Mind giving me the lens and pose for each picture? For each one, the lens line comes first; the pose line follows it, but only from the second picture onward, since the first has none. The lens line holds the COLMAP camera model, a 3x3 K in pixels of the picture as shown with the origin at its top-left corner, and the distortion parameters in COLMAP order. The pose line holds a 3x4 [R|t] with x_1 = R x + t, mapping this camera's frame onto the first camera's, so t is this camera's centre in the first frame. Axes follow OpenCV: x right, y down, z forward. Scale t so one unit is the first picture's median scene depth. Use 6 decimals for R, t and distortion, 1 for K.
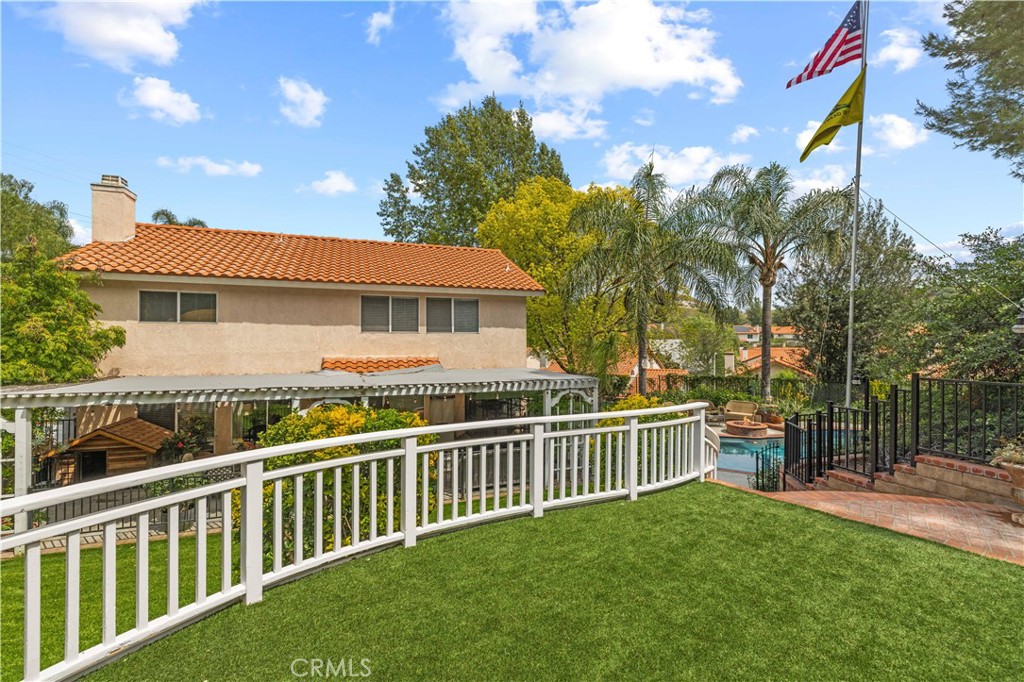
lens RADIAL K [[441.4, 0, 518.7], [0, 441.4, 343.2], [0, 0, 1]] dist [-0.000763, 0.001460]
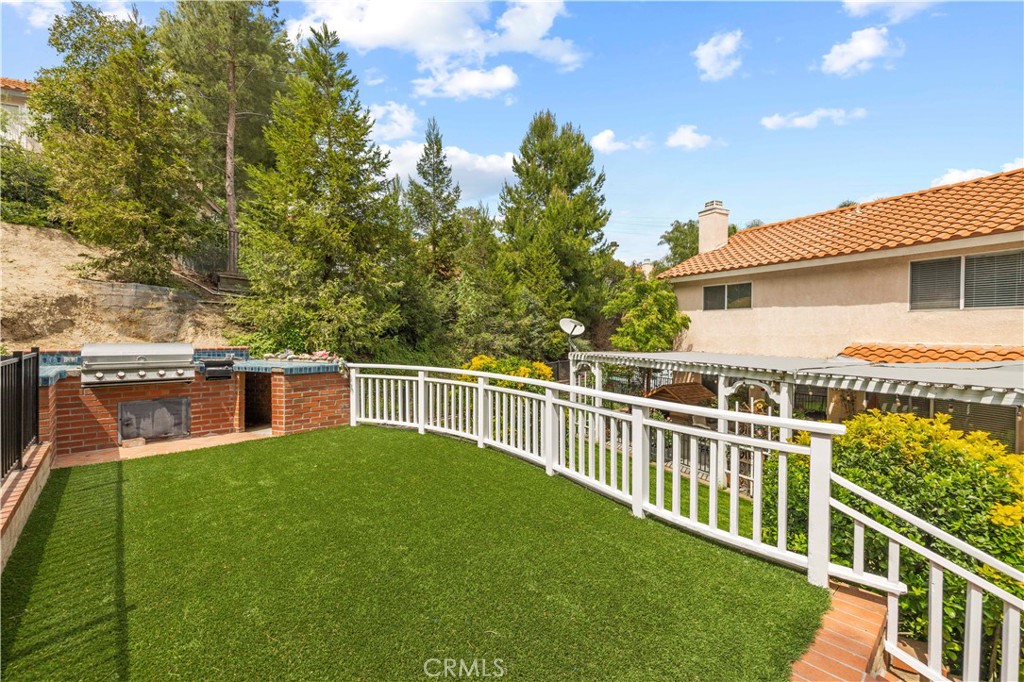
lens RADIAL K [[441.4, 0, 499.8], [0, 441.4, 337.9], [0, 0, 1]] dist [-0.000763, 0.001460]
pose [[0.108408, 0.013724, -0.994012, 0.338760], [-0.005204, 0.999899, 0.013238, 0.015942], [0.994093, 0.003738, 0.108469, 0.238621]]
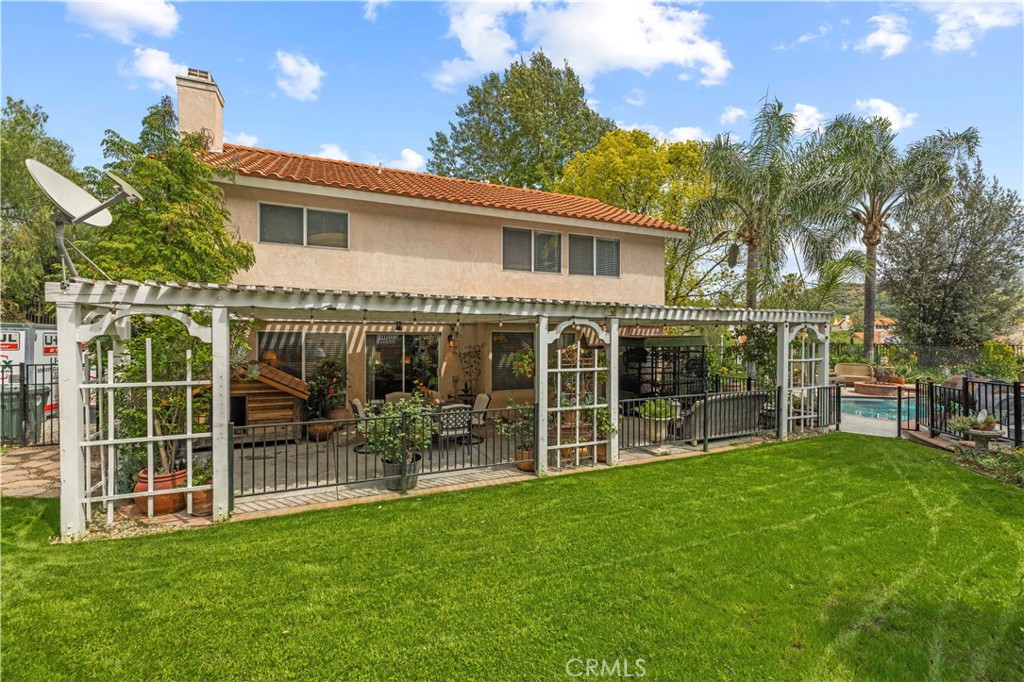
lens RADIAL K [[441.4, 0, 513.6], [0, 441.4, 343.7], [0, 0, 1]] dist [-0.000763, 0.001460]
pose [[0.998576, 0.001486, 0.053334, -0.406862], [-0.002286, 0.999886, 0.014950, 0.110815], [-0.053306, -0.015051, 0.998465, 0.162701]]
